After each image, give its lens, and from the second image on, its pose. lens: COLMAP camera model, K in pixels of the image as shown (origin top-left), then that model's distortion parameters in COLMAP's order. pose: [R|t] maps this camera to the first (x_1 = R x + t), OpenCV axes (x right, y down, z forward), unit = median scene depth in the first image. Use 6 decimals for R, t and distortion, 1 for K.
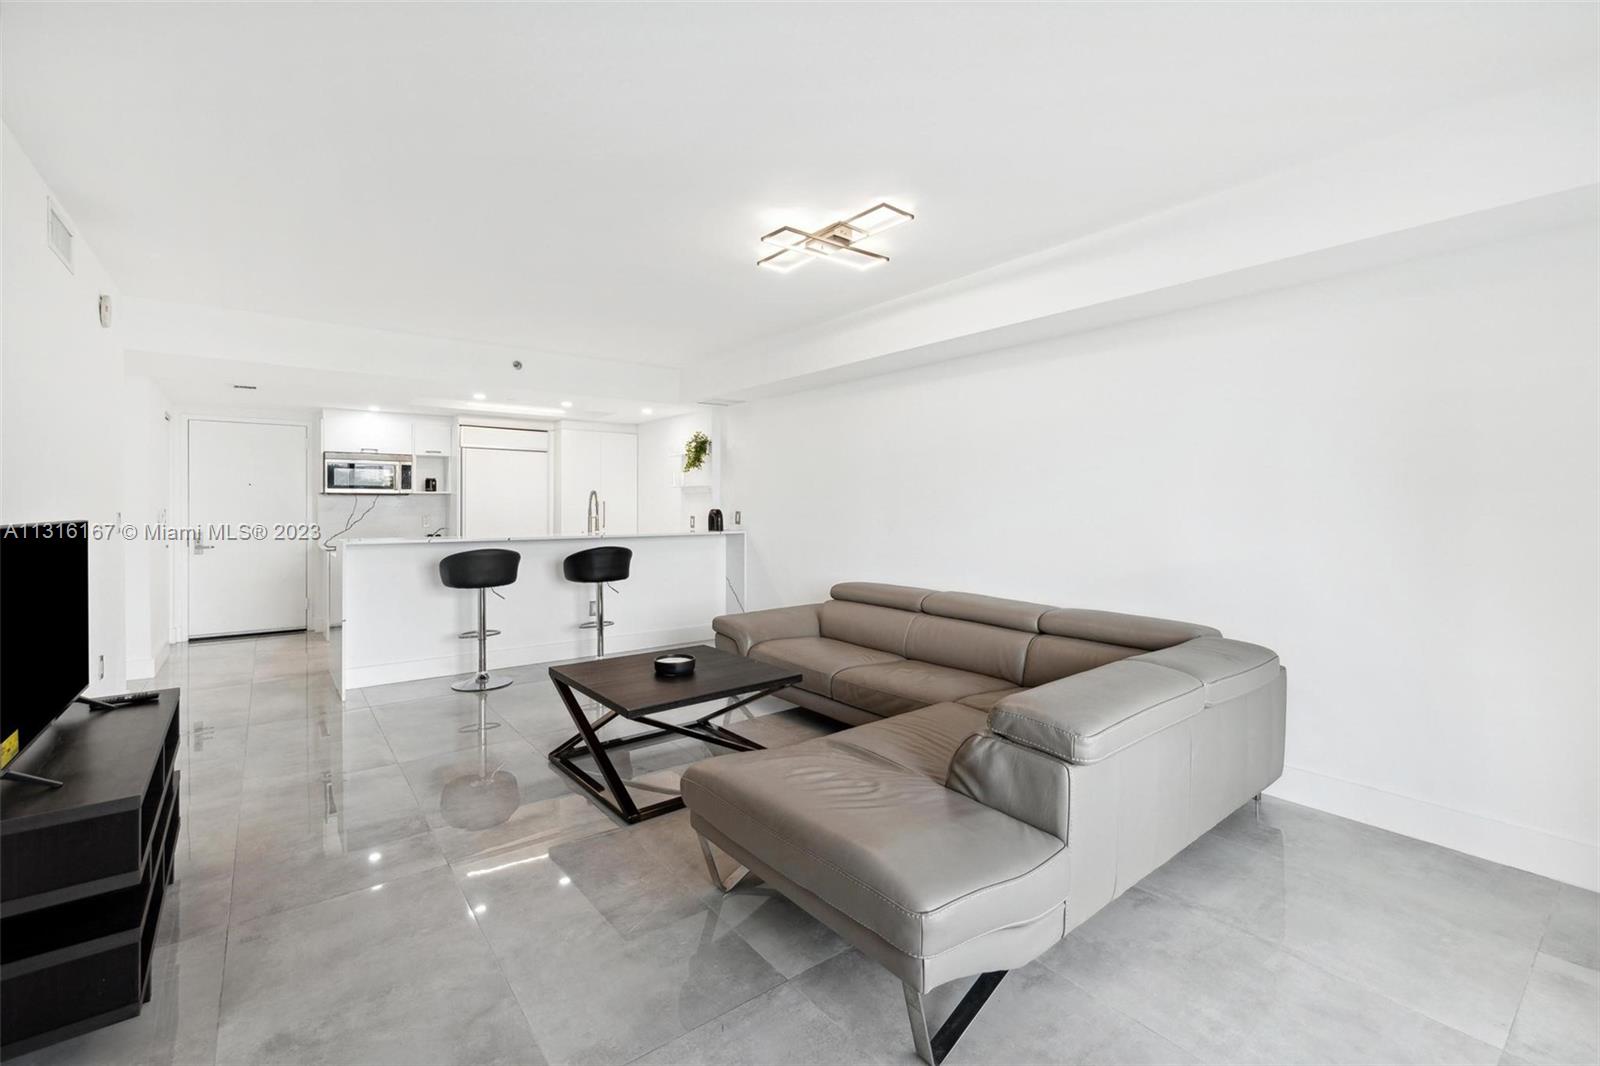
lens RADIAL K [[687.9, 0, 797.3], [0, 687.9, 500.3], [0, 0, 1]] dist [0.002545, 0.000242]
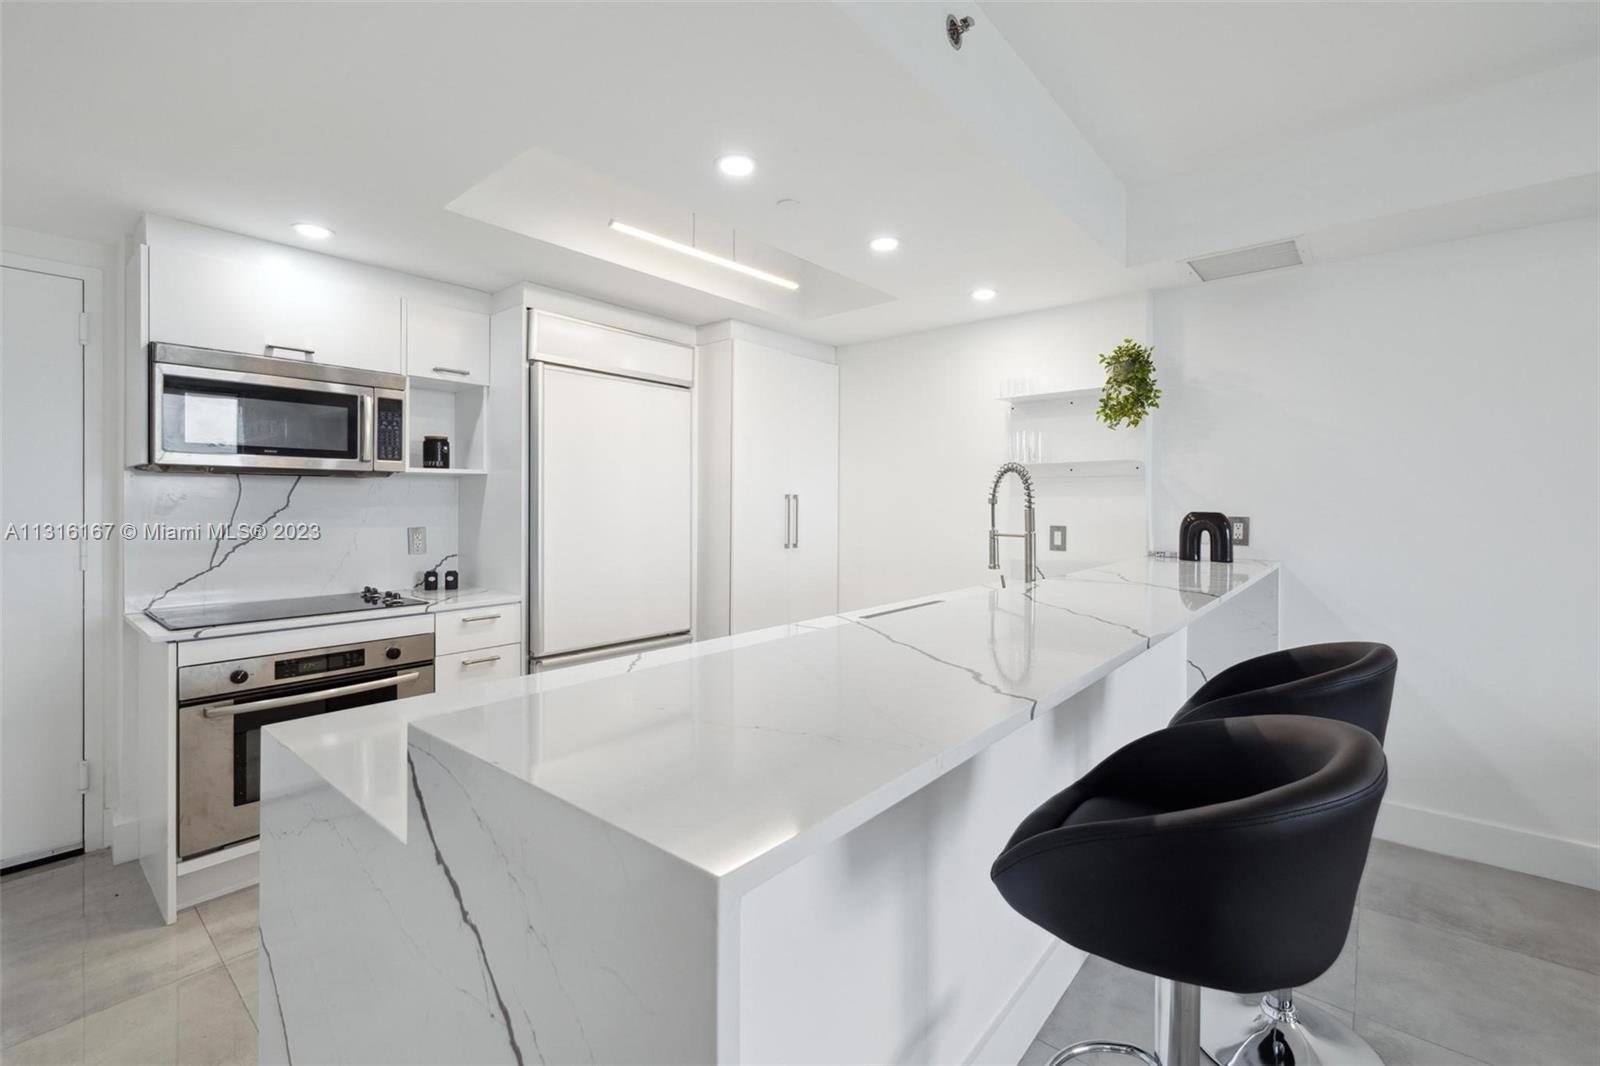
lens RADIAL K [[687.9, 0, 797.3], [0, 687.9, 500.3], [0, 0, 1]] dist [0.002545, 0.000242]
pose [[0.979959, 0.002317, 0.199185, -0.412218], [-0.002929, 0.999992, 0.002780, 0.004672], [-0.199176, -0.003308, 0.979958, 0.563133]]
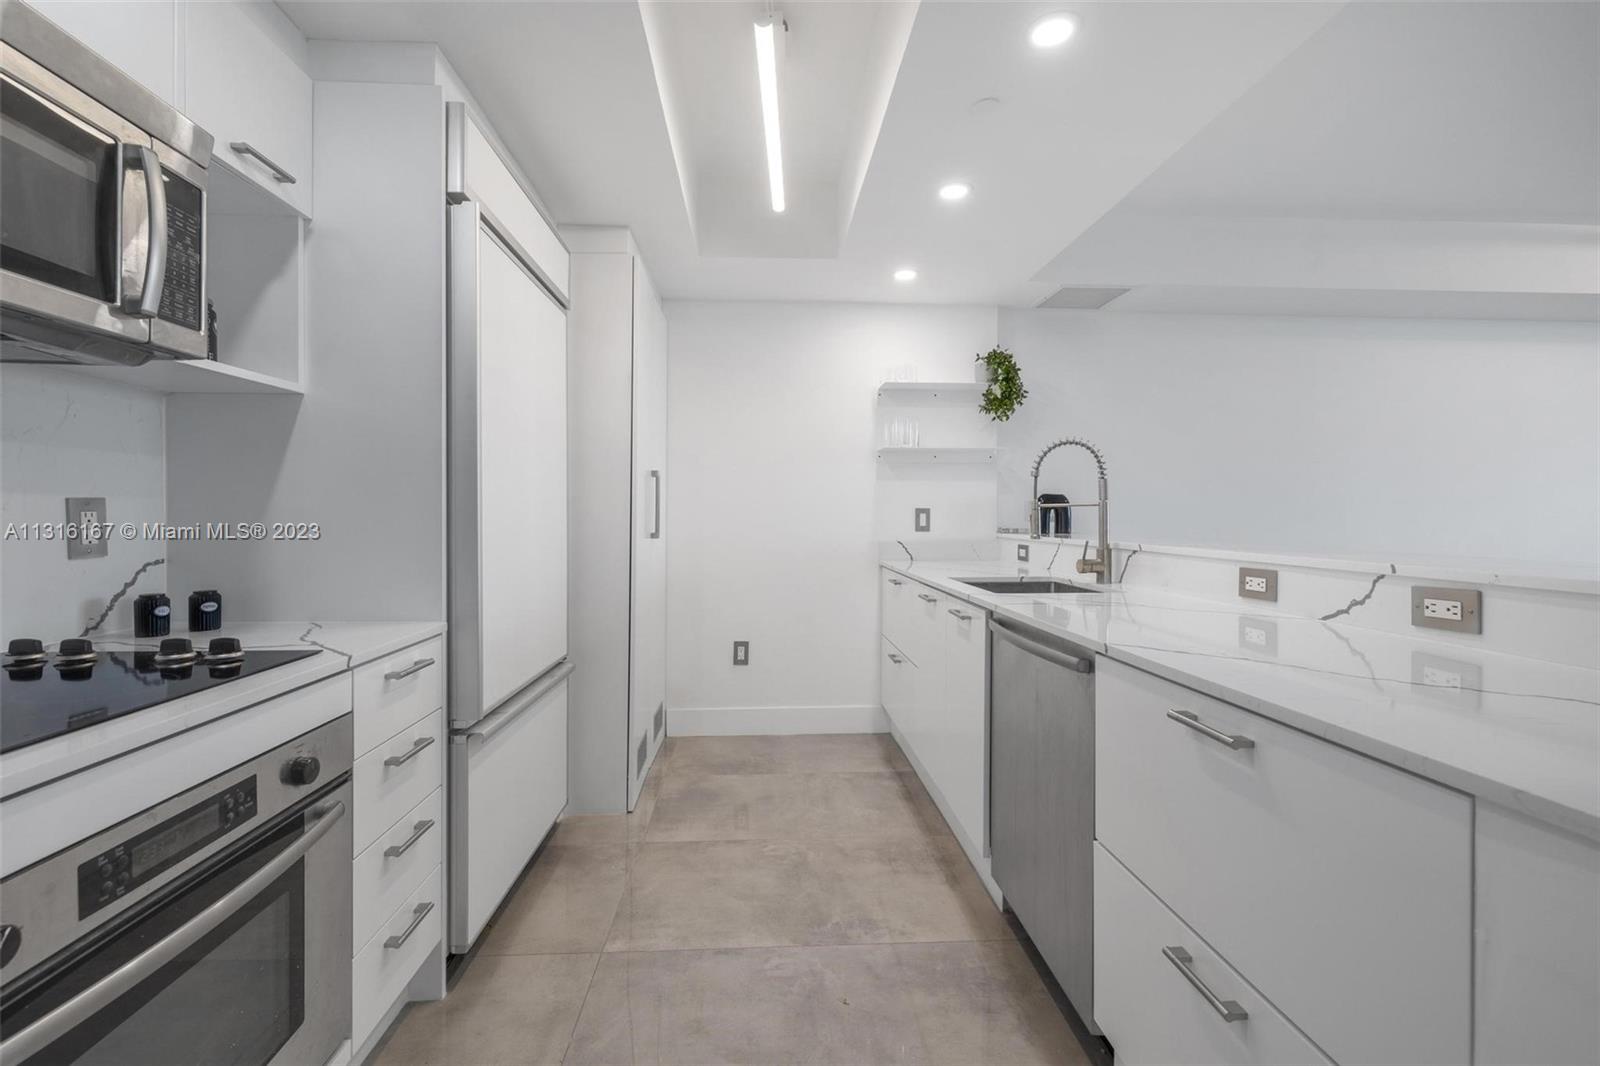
lens RADIAL K [[682.1, 0, 791.9], [0, 682.1, 519.1], [0, 0, 1]] dist [0.002016, 0.000355]
pose [[0.575646, -0.002959, 0.817693, -0.606231], [-0.010286, 0.999888, 0.010860, 0.026032], [-0.817634, -0.014663, 0.575551, 0.775124]]
